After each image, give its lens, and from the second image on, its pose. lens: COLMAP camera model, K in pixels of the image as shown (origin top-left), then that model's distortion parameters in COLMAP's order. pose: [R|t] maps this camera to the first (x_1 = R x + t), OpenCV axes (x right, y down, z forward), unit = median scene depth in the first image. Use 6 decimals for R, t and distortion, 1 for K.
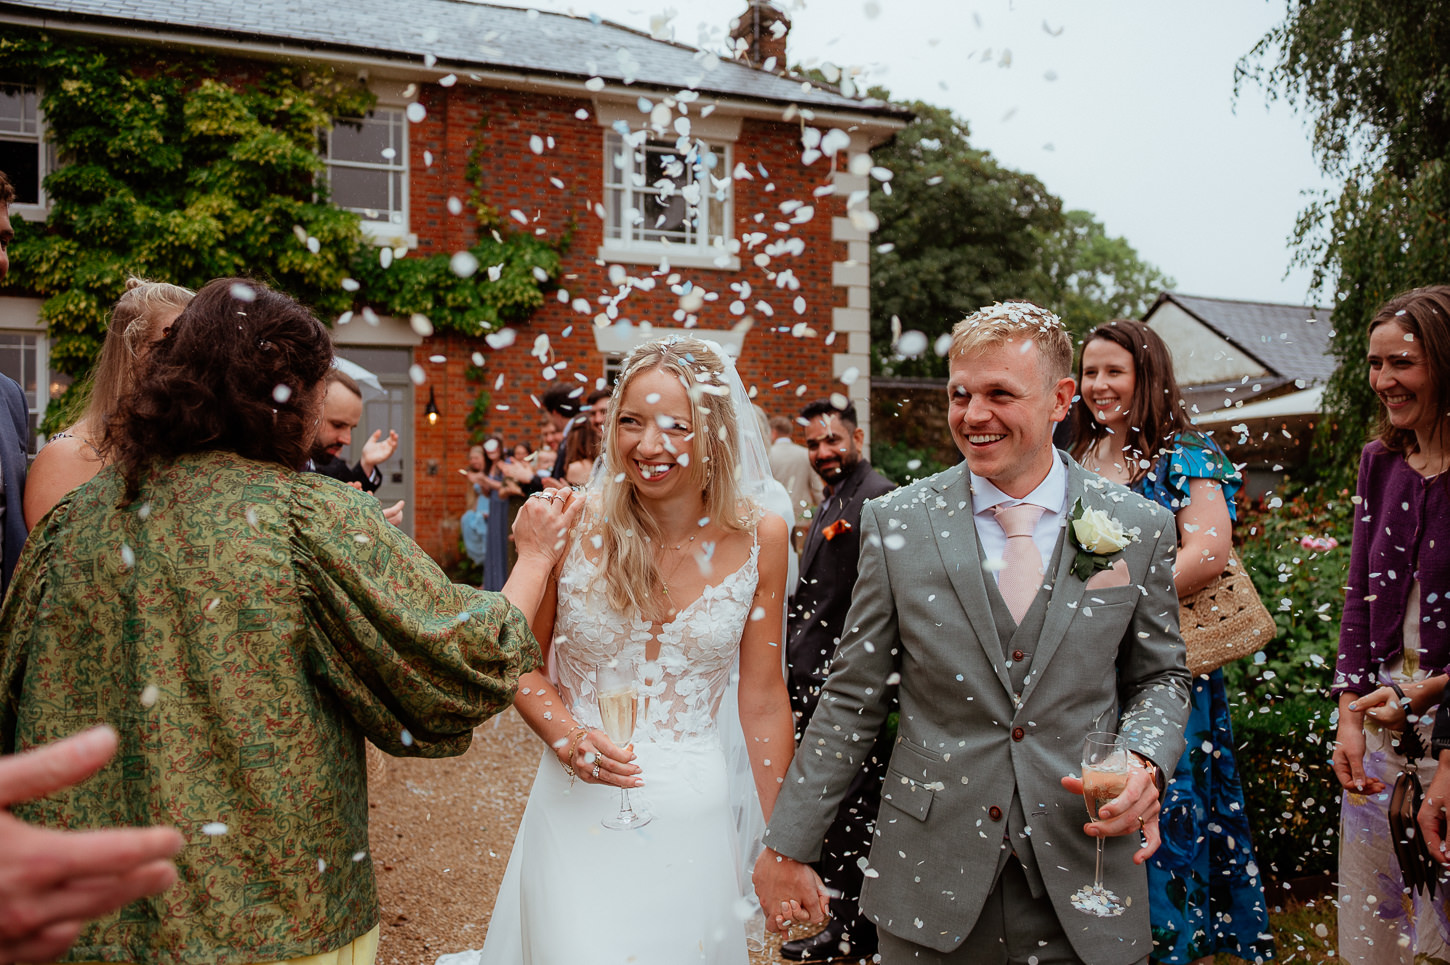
lens RADIAL K [[1201.1, 0, 727.5], [0, 1201.1, 481.0], [0, 0, 1]] dist [0.012599, 0.001880]
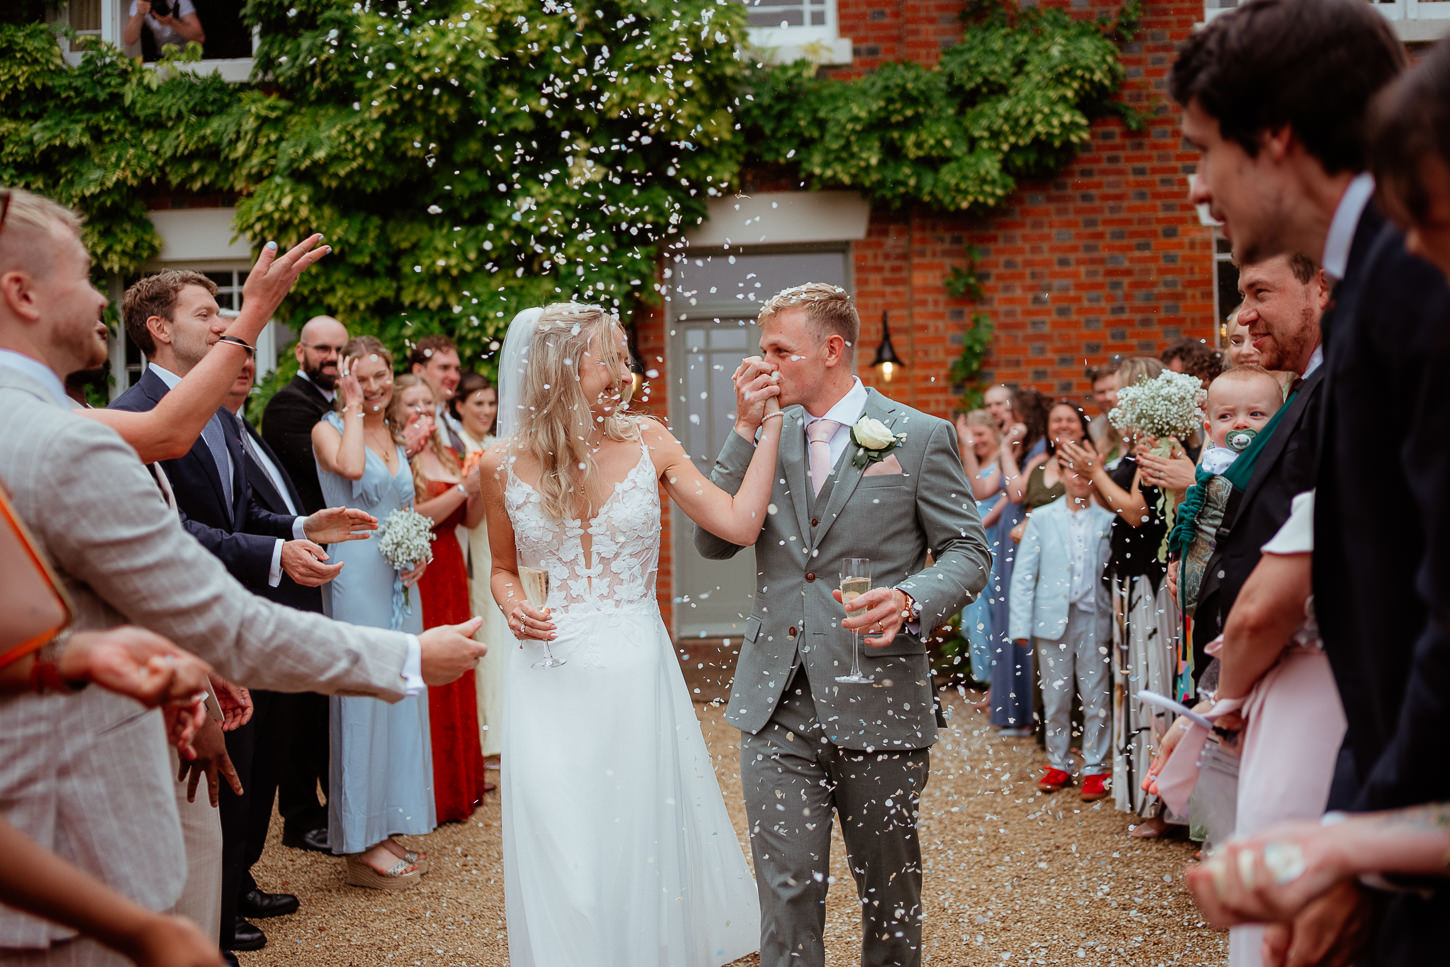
lens RADIAL K [[1518.9, 0, 732.2], [0, 1518.9, 478.2], [0, 0, 1]] dist [0.026261, 0.000000]
pose [[0.927998, -0.032711, -0.371145, -0.064229], [0.030322, 0.999465, -0.012273, 0.002133], [0.371348, 0.000135, 0.928494, 0.373018]]
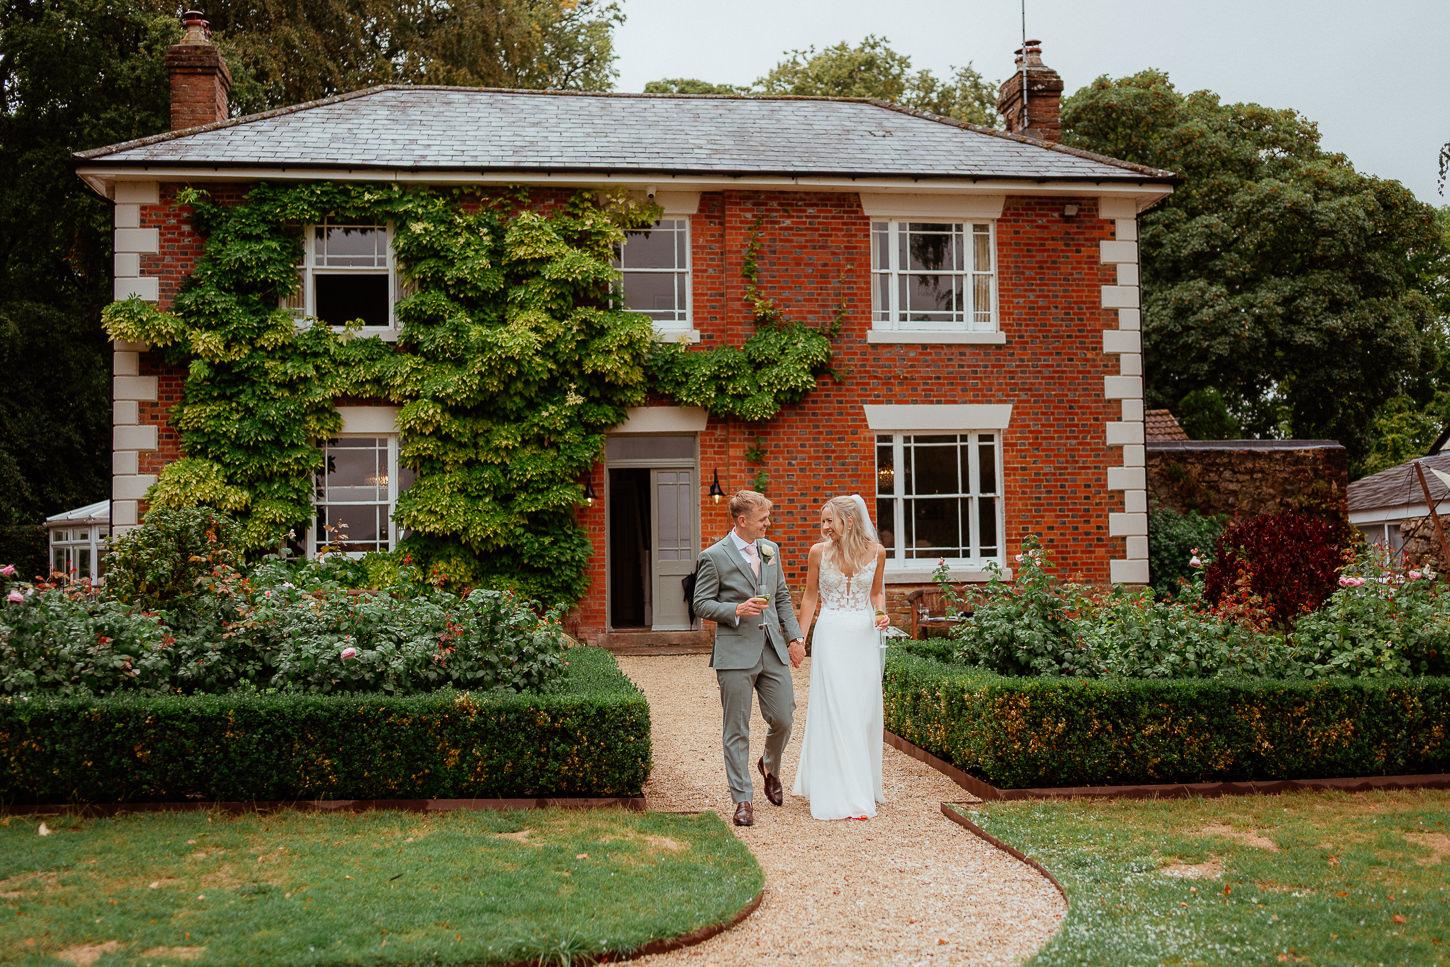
lens RADIAL K [[1518.9, 0, 725.7], [0, 1518.9, 483.2], [0, 0, 1]] dist [0.026261, 0.000000]
pose [[0.975422, -0.028196, -0.218536, 0.067308], [0.017479, 0.998555, -0.050819, 0.004537], [0.219653, 0.045751, 0.974505, -0.361294]]
